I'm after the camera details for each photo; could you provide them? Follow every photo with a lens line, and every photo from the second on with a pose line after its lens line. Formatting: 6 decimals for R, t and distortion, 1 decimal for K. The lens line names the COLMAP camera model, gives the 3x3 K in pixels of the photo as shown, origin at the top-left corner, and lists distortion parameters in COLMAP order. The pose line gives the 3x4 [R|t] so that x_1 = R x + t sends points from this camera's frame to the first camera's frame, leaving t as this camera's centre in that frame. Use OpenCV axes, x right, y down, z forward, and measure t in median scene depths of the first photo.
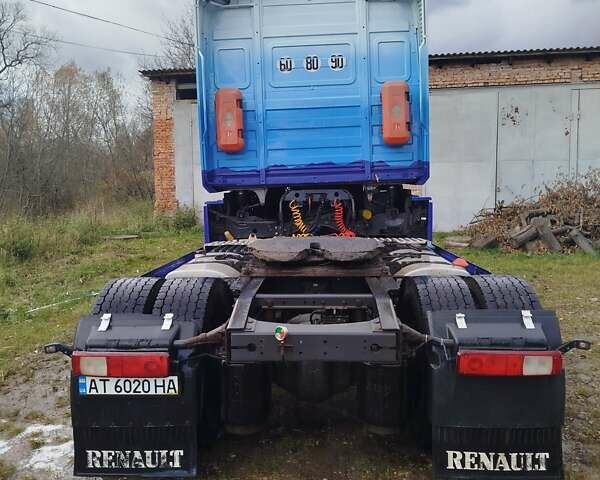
lens RADIAL K [[559.4, 0, 292.9], [0, 559.4, 247.6], [0, 0, 1]] dist [0.016345, 0.000000]
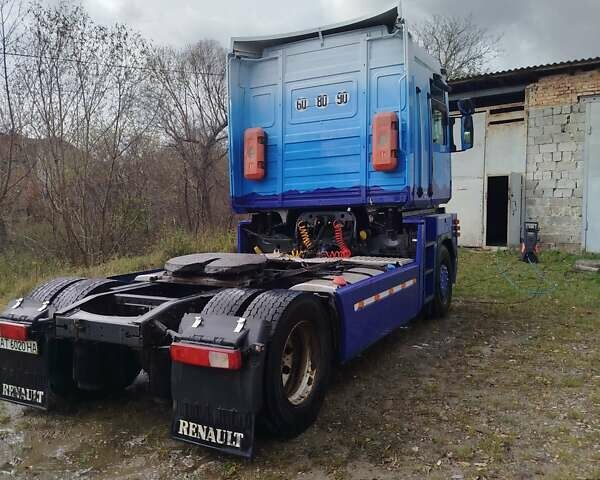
lens RADIAL K [[559.4, 0, 296.8], [0, 559.4, 243.9], [0, 0, 1]] dist [0.016345, 0.000000]
pose [[0.898931, 0.028136, -0.437186, 0.495698], [-0.039287, 0.999092, -0.016482, -0.018164], [0.436325, 0.031992, 0.899220, -0.035898]]
